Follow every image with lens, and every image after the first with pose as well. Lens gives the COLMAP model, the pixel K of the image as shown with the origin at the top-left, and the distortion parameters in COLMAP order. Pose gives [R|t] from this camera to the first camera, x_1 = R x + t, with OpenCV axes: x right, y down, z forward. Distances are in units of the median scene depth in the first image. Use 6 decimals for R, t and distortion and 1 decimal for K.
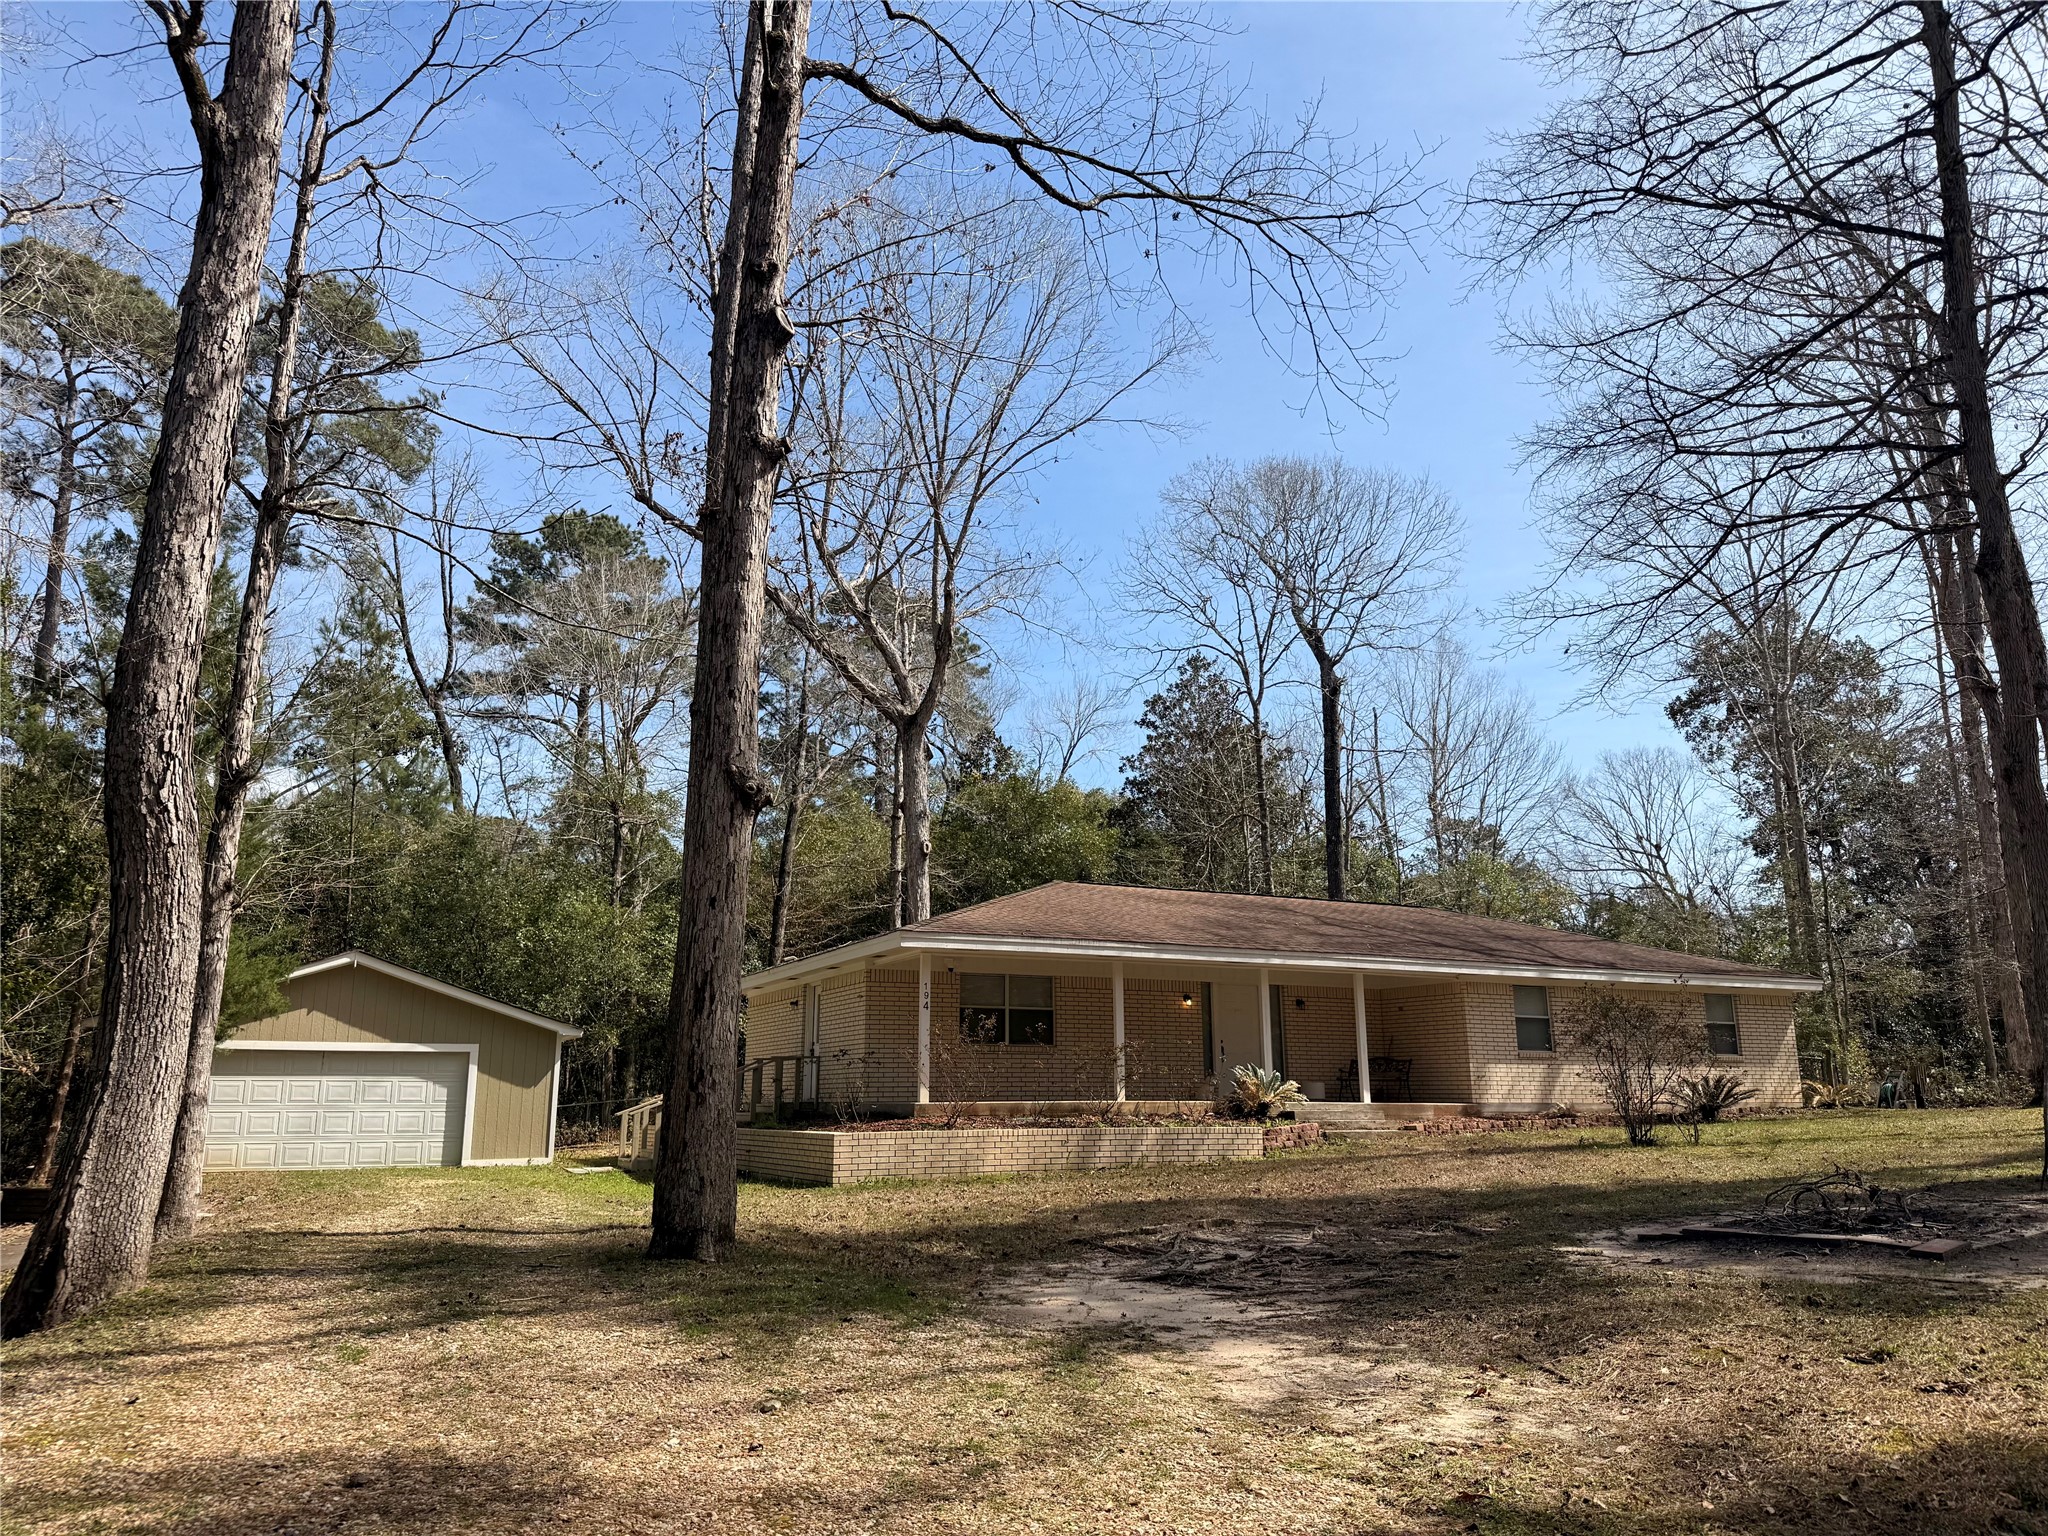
lens RADIAL K [[1438.8, 0, 1035.2], [0, 1438.8, 767.8], [0, 0, 1]] dist [0.086219, -0.125137]
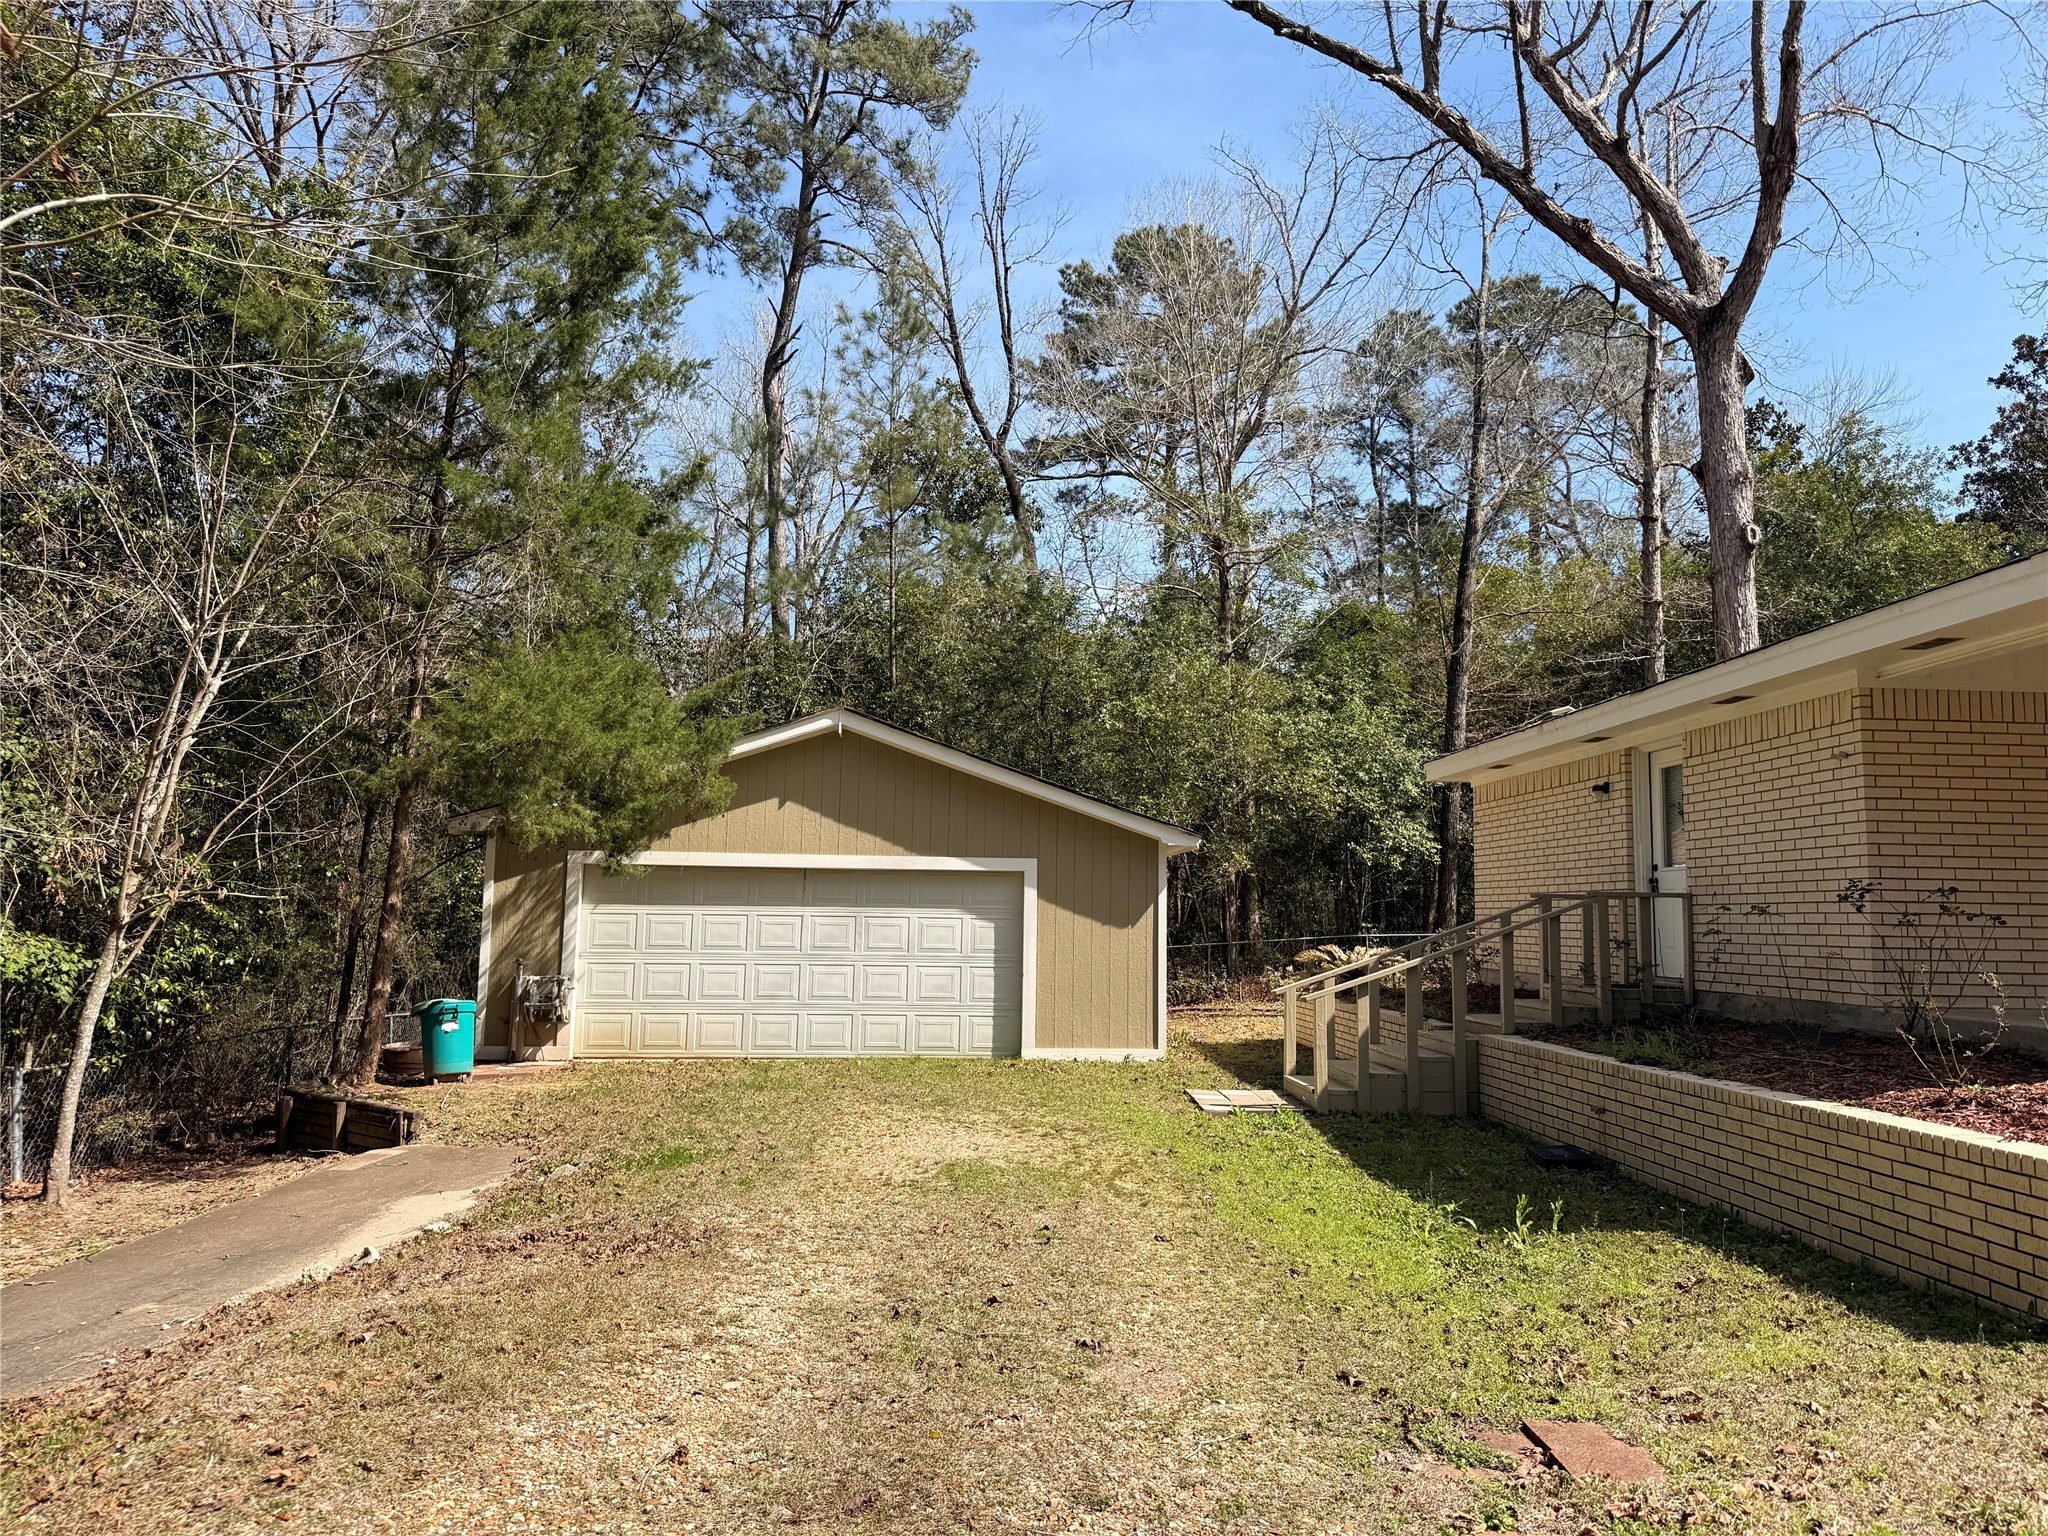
lens RADIAL K [[1438.8, 0, 1035.2], [0, 1438.8, 767.8], [0, 0, 1]] dist [0.086219, -0.125137]
pose [[0.919069, -0.021575, -0.393506, -0.157122], [0.067768, 0.992279, 0.103873, 0.095954], [0.388226, -0.122133, 0.913435, 0.489010]]
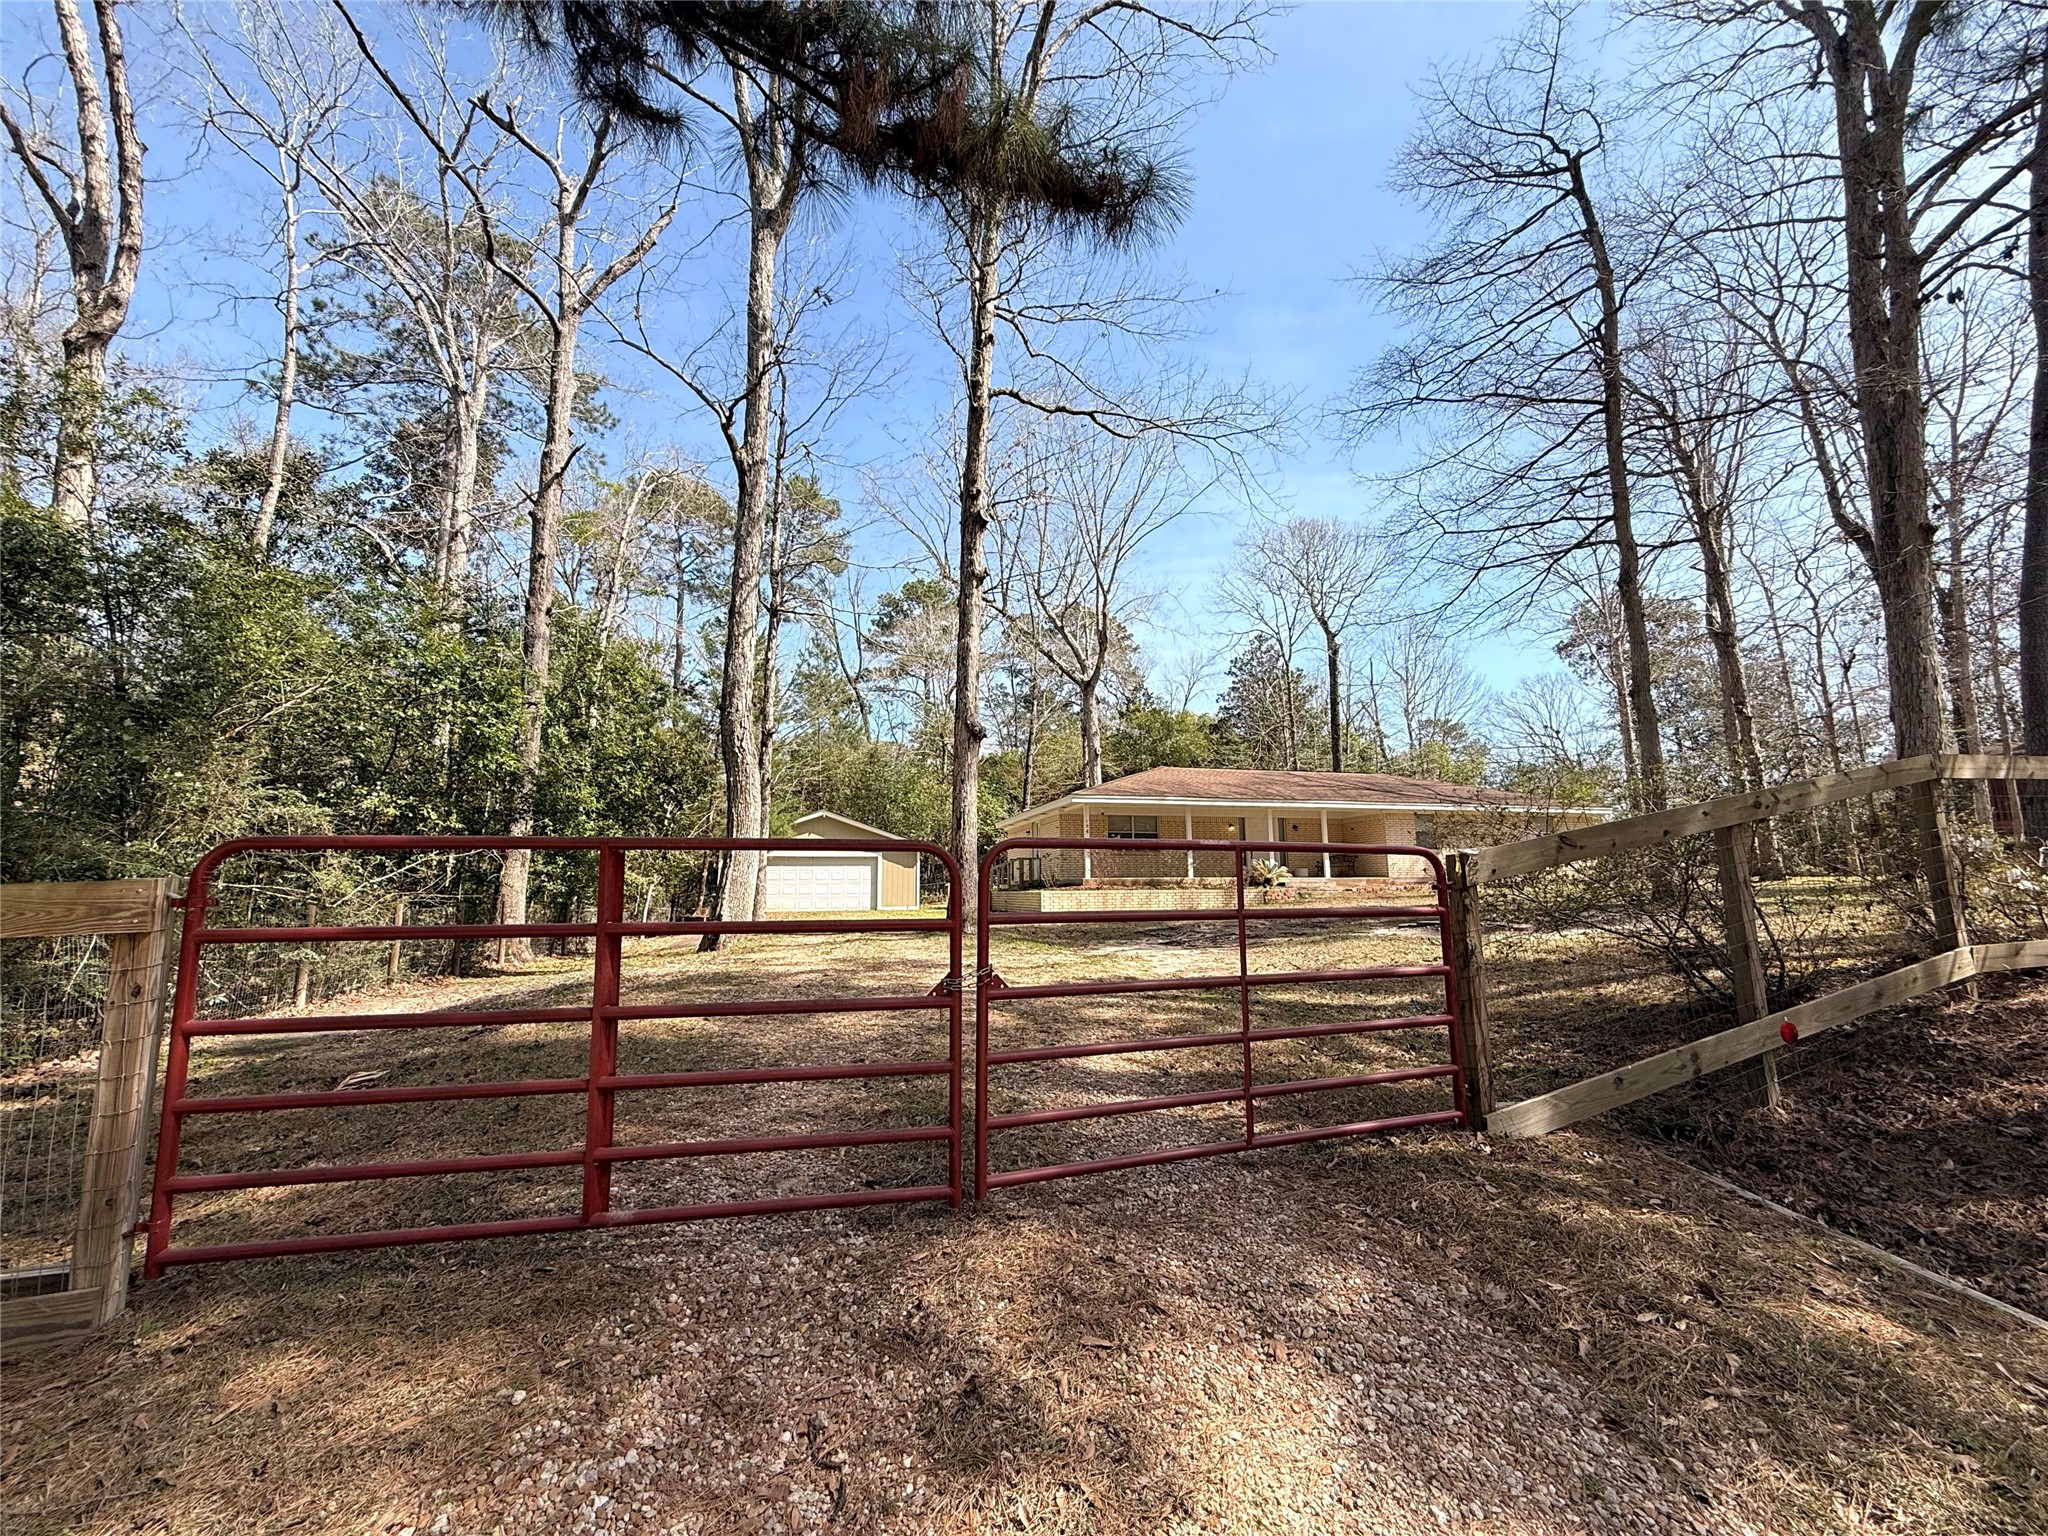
lens RADIAL K [[817.7, 0, 1021.7], [0, 817.7, 759.6], [0, 0, 1]] dist [0.001612, -0.000185]
pose [[0.979616, -0.034406, -0.197908, 0.051628], [0.047815, 0.996844, 0.063378, -0.007869], [0.195103, -0.071549, 0.978169, -0.099079]]
